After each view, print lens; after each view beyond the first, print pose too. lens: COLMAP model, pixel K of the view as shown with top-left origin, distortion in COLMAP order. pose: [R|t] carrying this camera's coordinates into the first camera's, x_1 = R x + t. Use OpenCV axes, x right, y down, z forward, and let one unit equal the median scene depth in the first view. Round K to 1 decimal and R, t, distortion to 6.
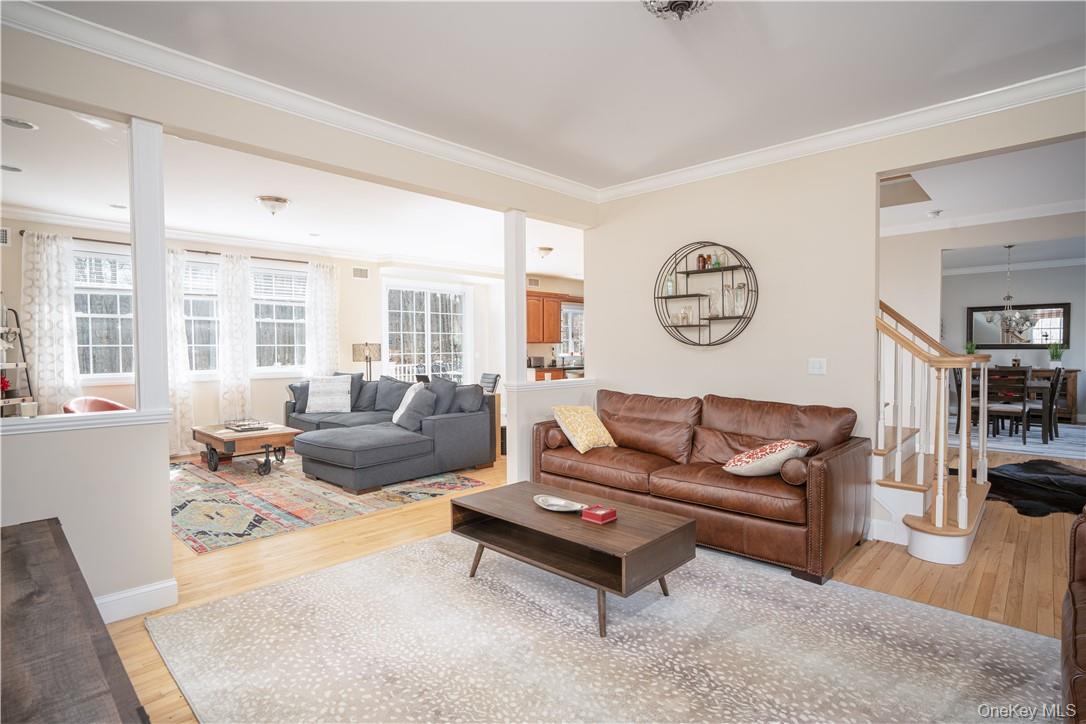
lens RADIAL K [[554.1, 0, 540.3], [0, 554.1, 360.3], [0, 0, 1]] dist [-0.041932, 0.021091]
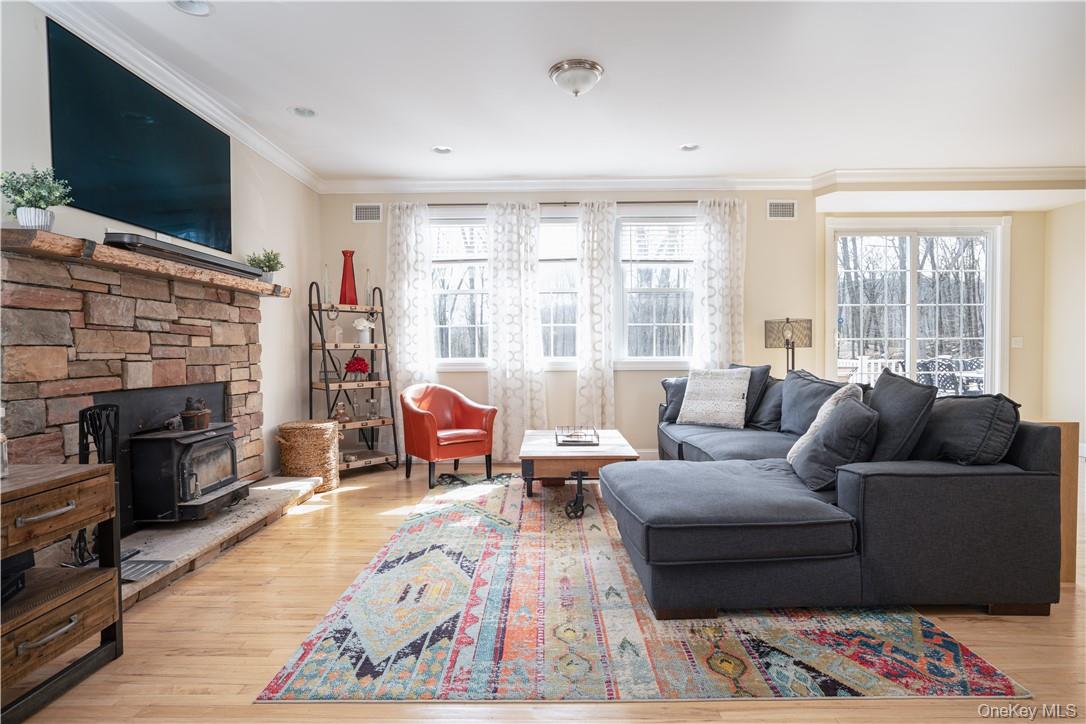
lens RADIAL K [[573.2, 0, 543.2], [0, 573.2, 364.8], [0, 0, 1]] dist [-0.030964, 0.012470]
pose [[0.682364, 0.020425, -0.730727, -0.041583], [-0.014314, 0.999791, 0.014579, 0.020182], [0.730872, 0.000512, 0.682514, 0.475890]]
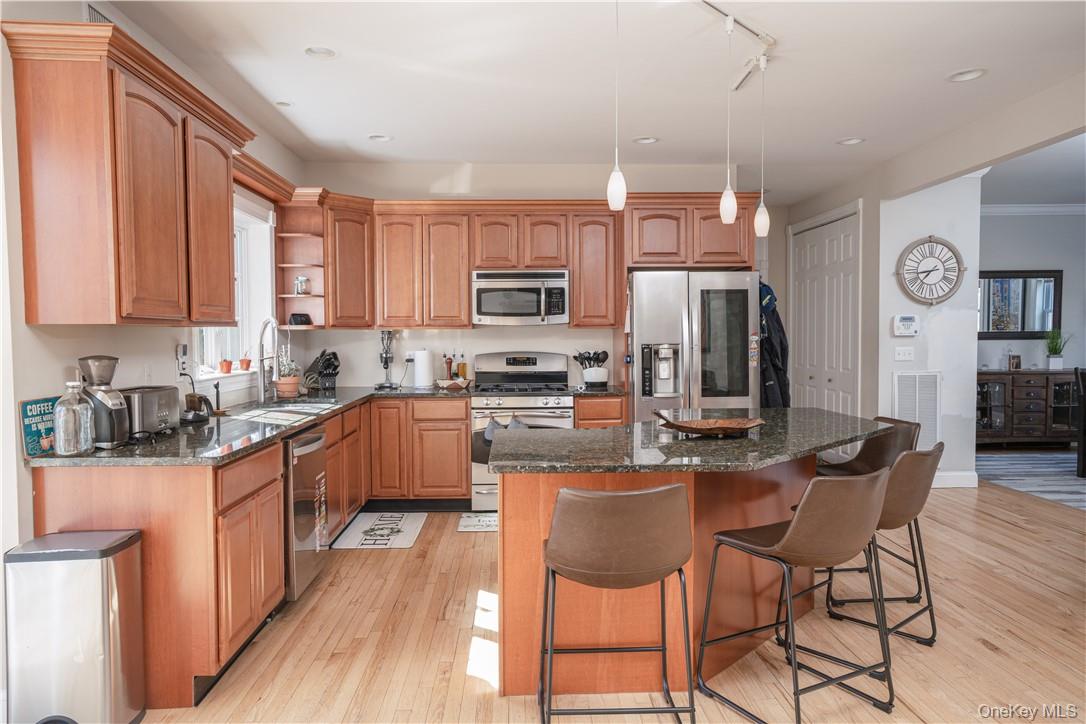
lens RADIAL K [[722.9, 0, 535.3], [0, 722.9, 361.0], [0, 0, 1]] dist [-0.012305, 0.027990]
pose [[0.692263, -0.025619, 0.721190, -0.180695], [0.022129, 0.999653, 0.014269, -0.030559], [-0.721306, 0.006082, 0.692590, 1.236572]]
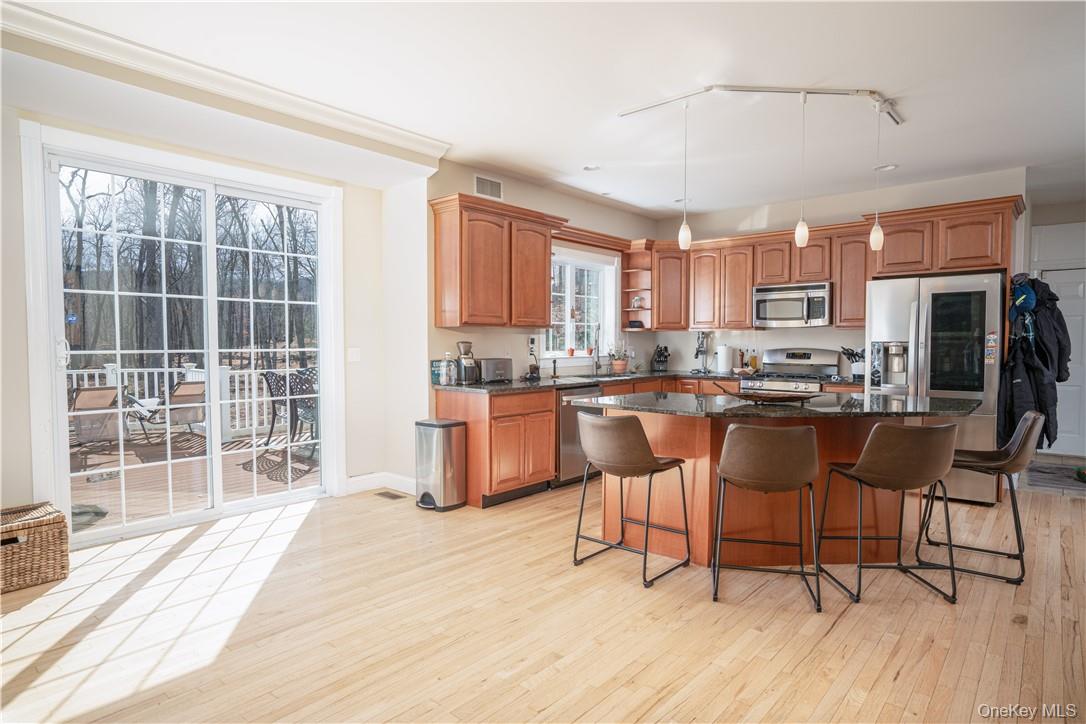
lens RADIAL K [[573.2, 0, 544.8], [0, 573.2, 368.3], [0, 0, 1]] dist [-0.030964, 0.012470]
pose [[0.999033, 0.001987, 0.043916, 0.023784], [-0.002899, 0.999781, 0.020702, -0.014492], [-0.043865, -0.020810, 0.998821, 0.974064]]
